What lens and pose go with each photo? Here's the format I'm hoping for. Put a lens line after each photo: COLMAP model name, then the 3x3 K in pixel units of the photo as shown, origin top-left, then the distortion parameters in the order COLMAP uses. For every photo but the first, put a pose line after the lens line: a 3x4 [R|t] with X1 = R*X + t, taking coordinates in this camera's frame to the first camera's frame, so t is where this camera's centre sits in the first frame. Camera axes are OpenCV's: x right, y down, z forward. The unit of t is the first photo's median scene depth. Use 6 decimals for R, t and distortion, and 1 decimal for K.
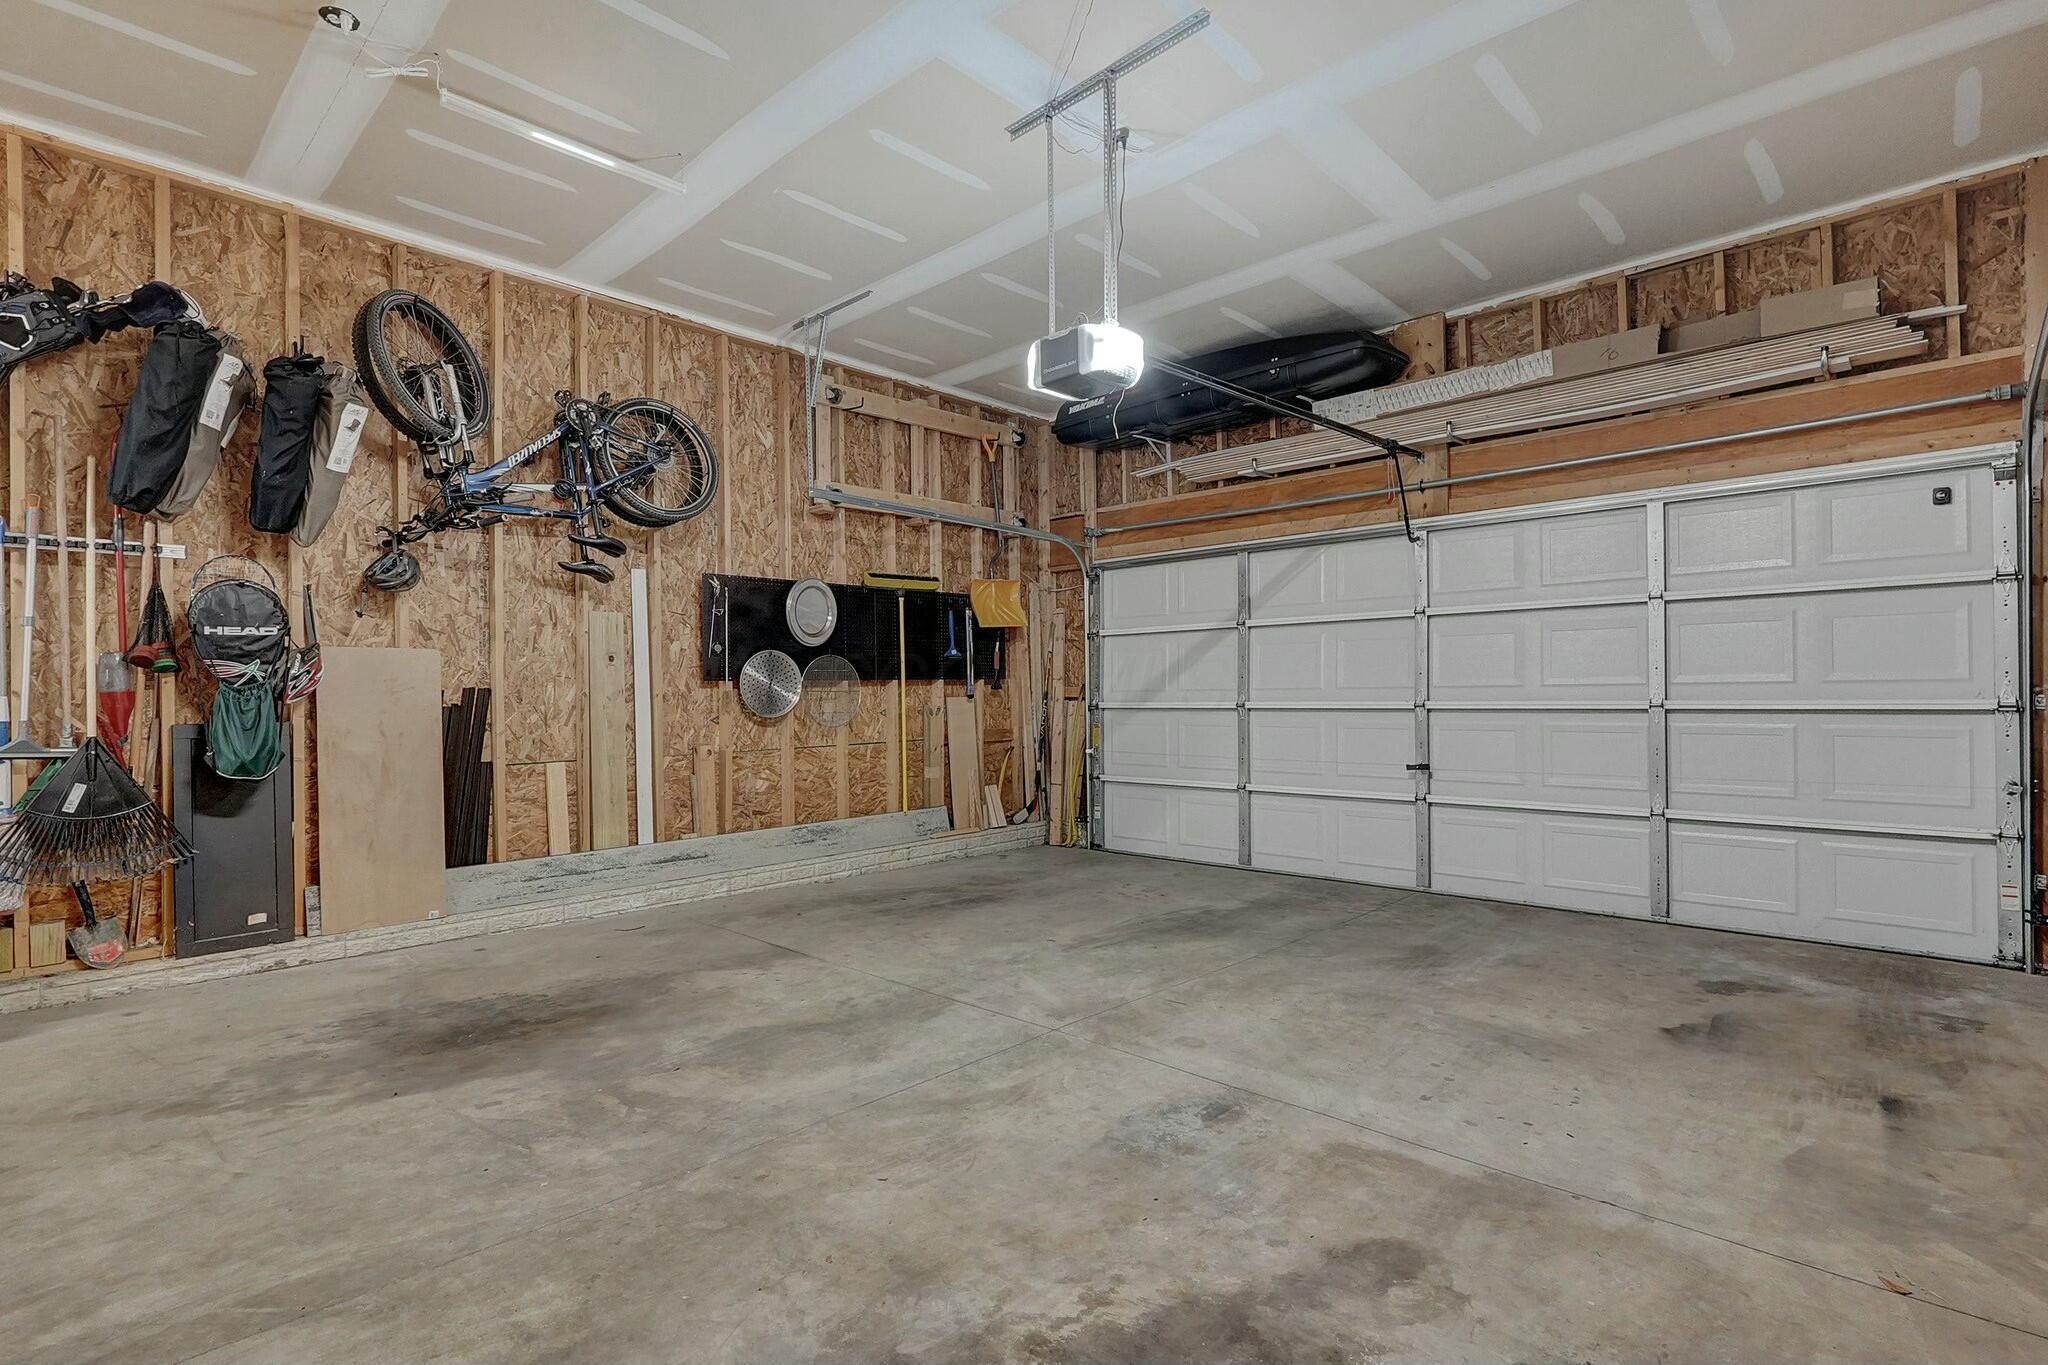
lens RADIAL K [[986.2, 0, 1021.2], [0, 986.2, 687.2], [0, 0, 1]] dist [-0.024066, 0.012197]
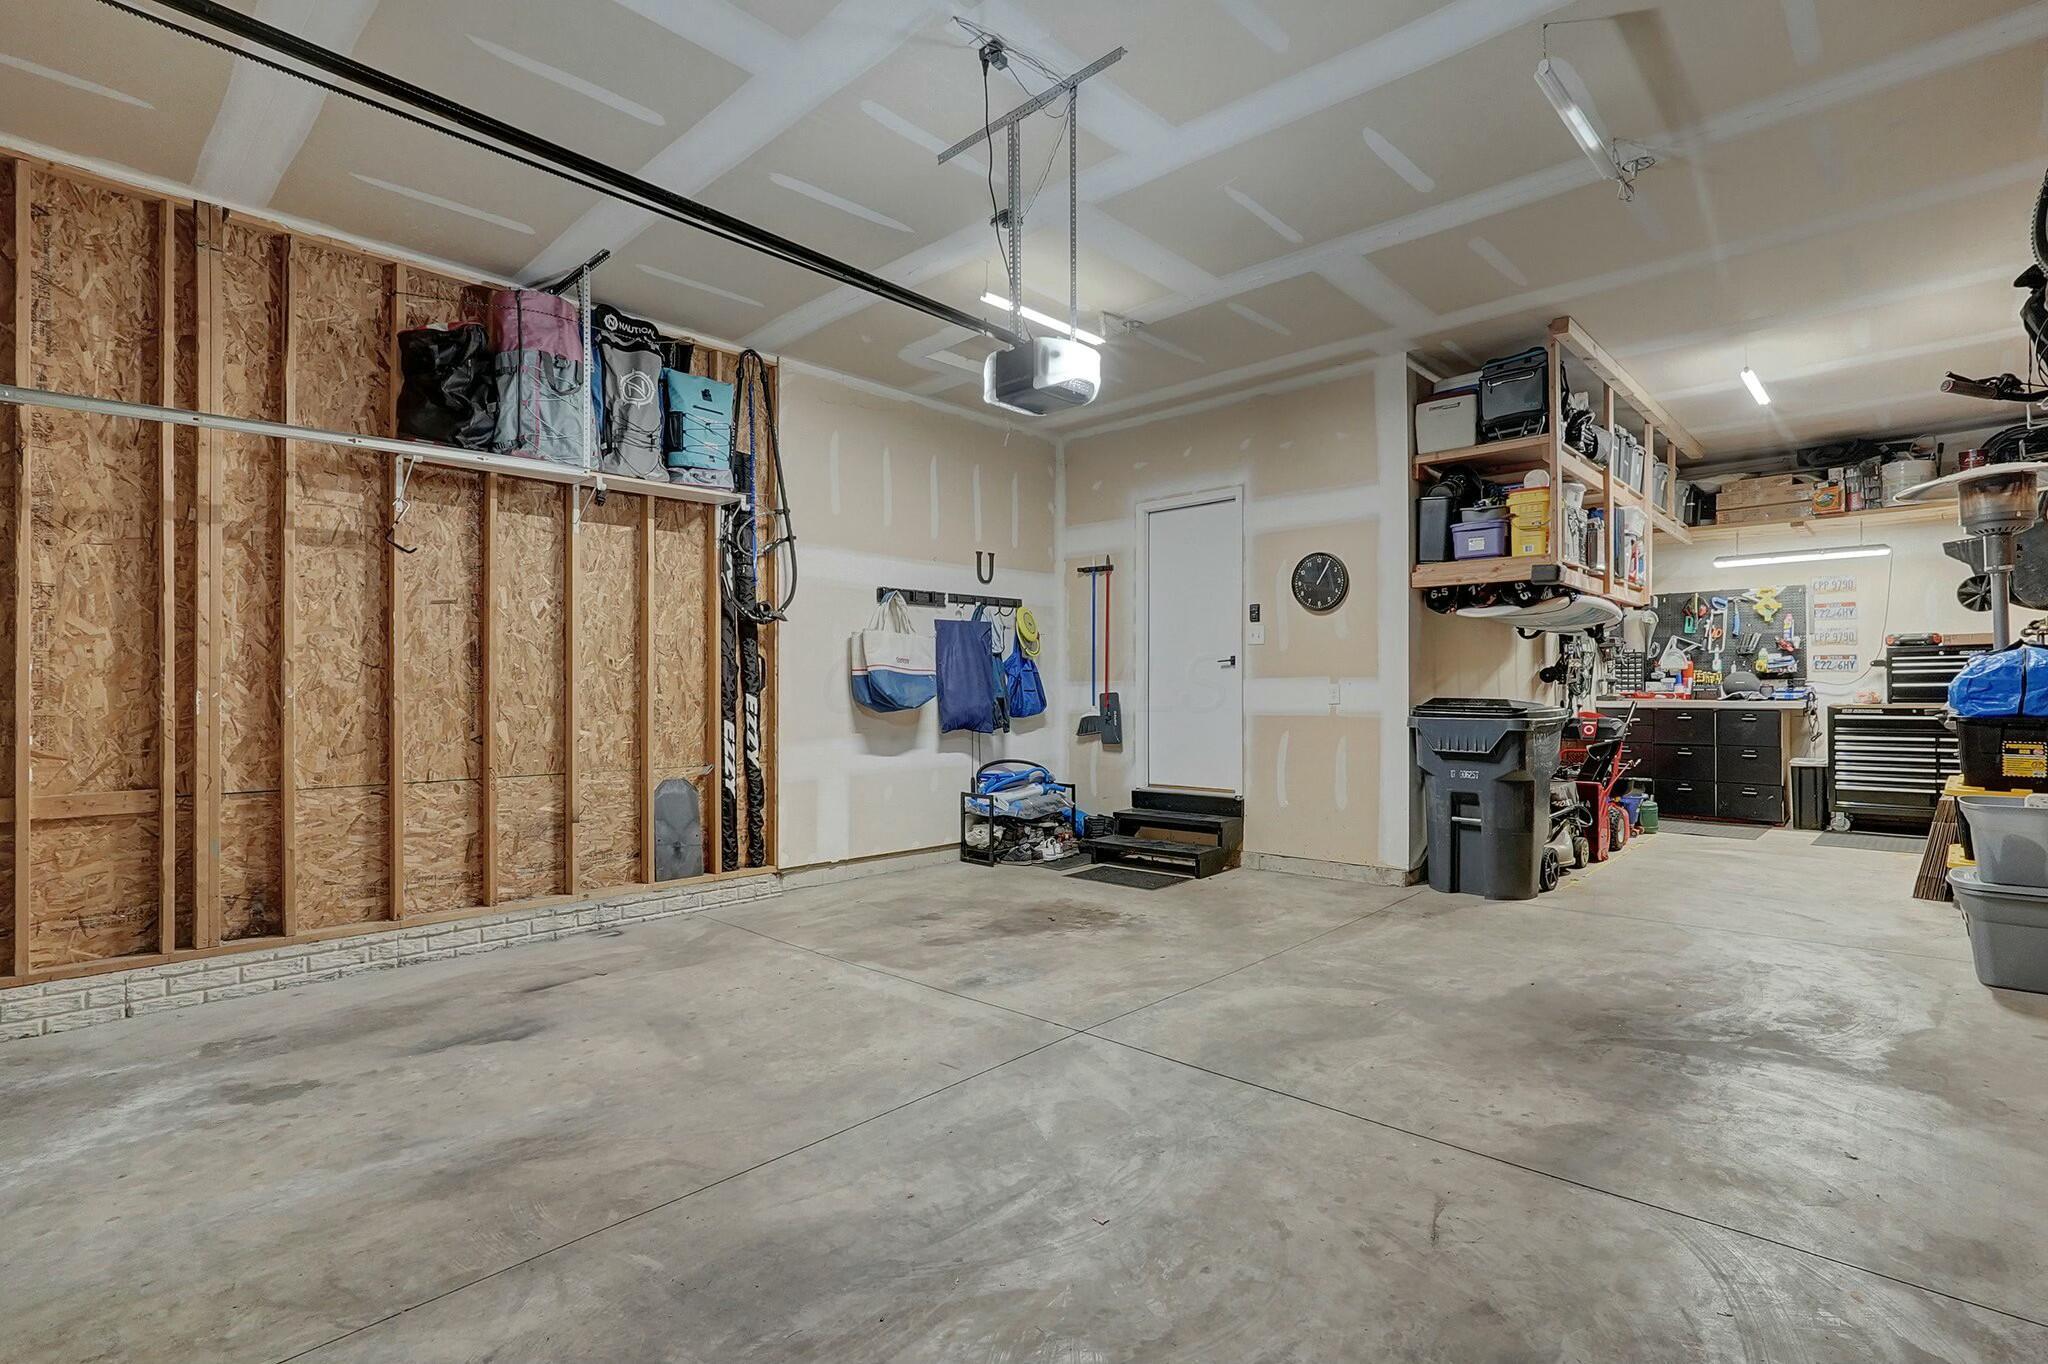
lens RADIAL K [[986.2, 0, 1027.3], [0, 986.2, 688.9], [0, 0, 1]] dist [-0.024066, 0.012197]
pose [[-0.999833, 0.017749, -0.004337, 0.096059], [0.017776, 0.999821, -0.006445, -0.022323], [0.004222, -0.006521, -0.999970, 2.201567]]
